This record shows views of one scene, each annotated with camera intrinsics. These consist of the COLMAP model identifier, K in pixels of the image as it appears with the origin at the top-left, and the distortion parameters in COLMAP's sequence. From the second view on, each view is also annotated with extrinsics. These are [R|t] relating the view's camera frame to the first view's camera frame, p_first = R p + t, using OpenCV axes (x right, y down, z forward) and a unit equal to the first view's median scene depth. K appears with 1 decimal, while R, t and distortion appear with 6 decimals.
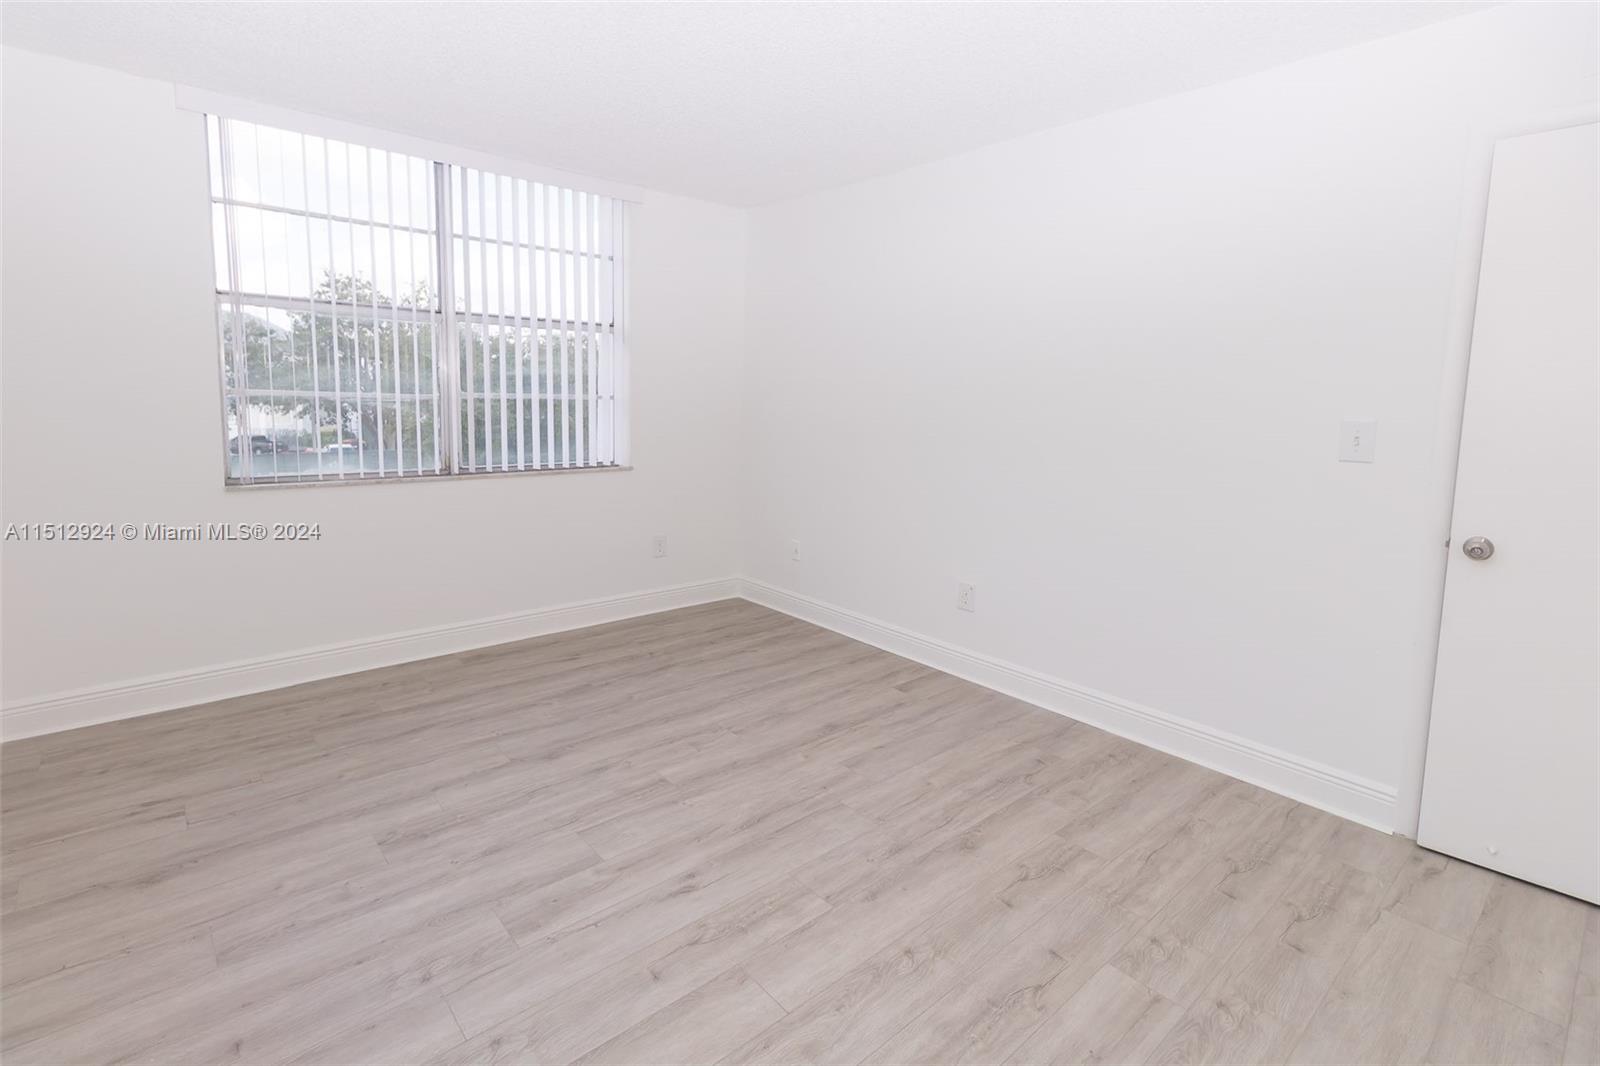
lens RADIAL K [[753.5, 0, 796.5], [0, 753.5, 513.5], [0, 0, 1]] dist [0.007704, -0.003460]
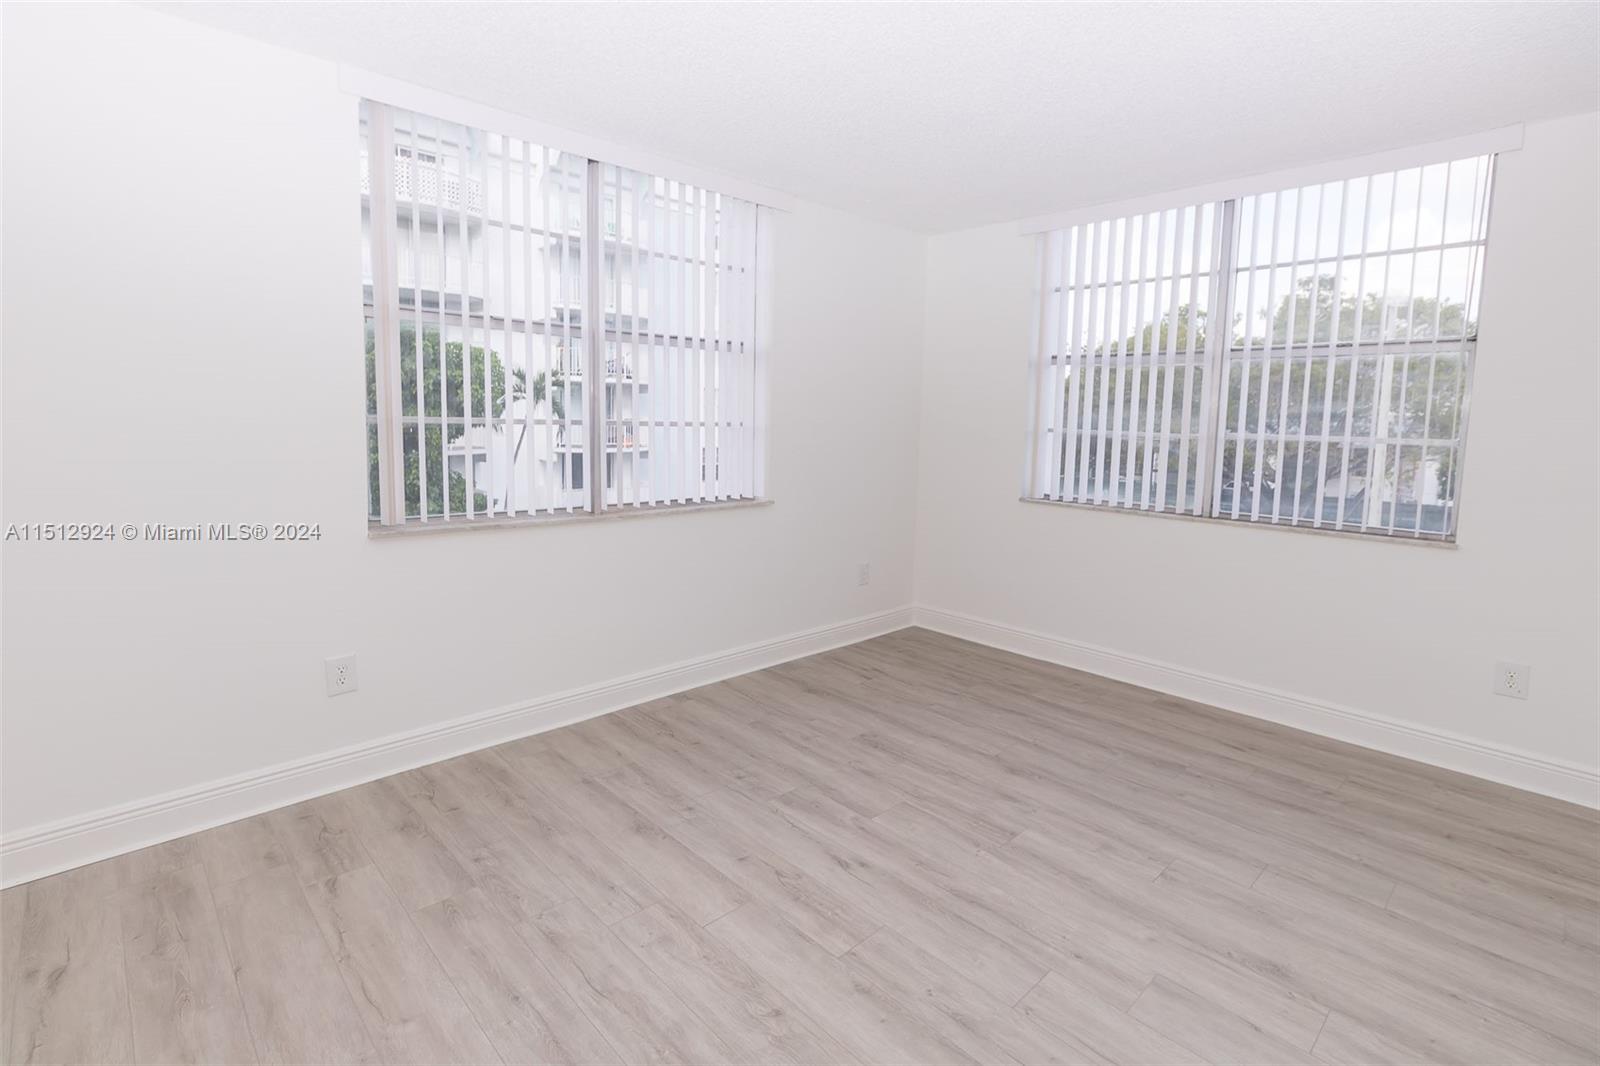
lens RADIAL K [[753.5, 0, 788.2], [0, 753.5, 520.6], [0, 0, 1]] dist [0.007704, -0.003460]
pose [[0.043204, 0.121404, -0.991662, 0.689450], [-0.179097, 0.977451, 0.111862, -0.084572], [0.982882, 0.172771, 0.063973, 0.582669]]
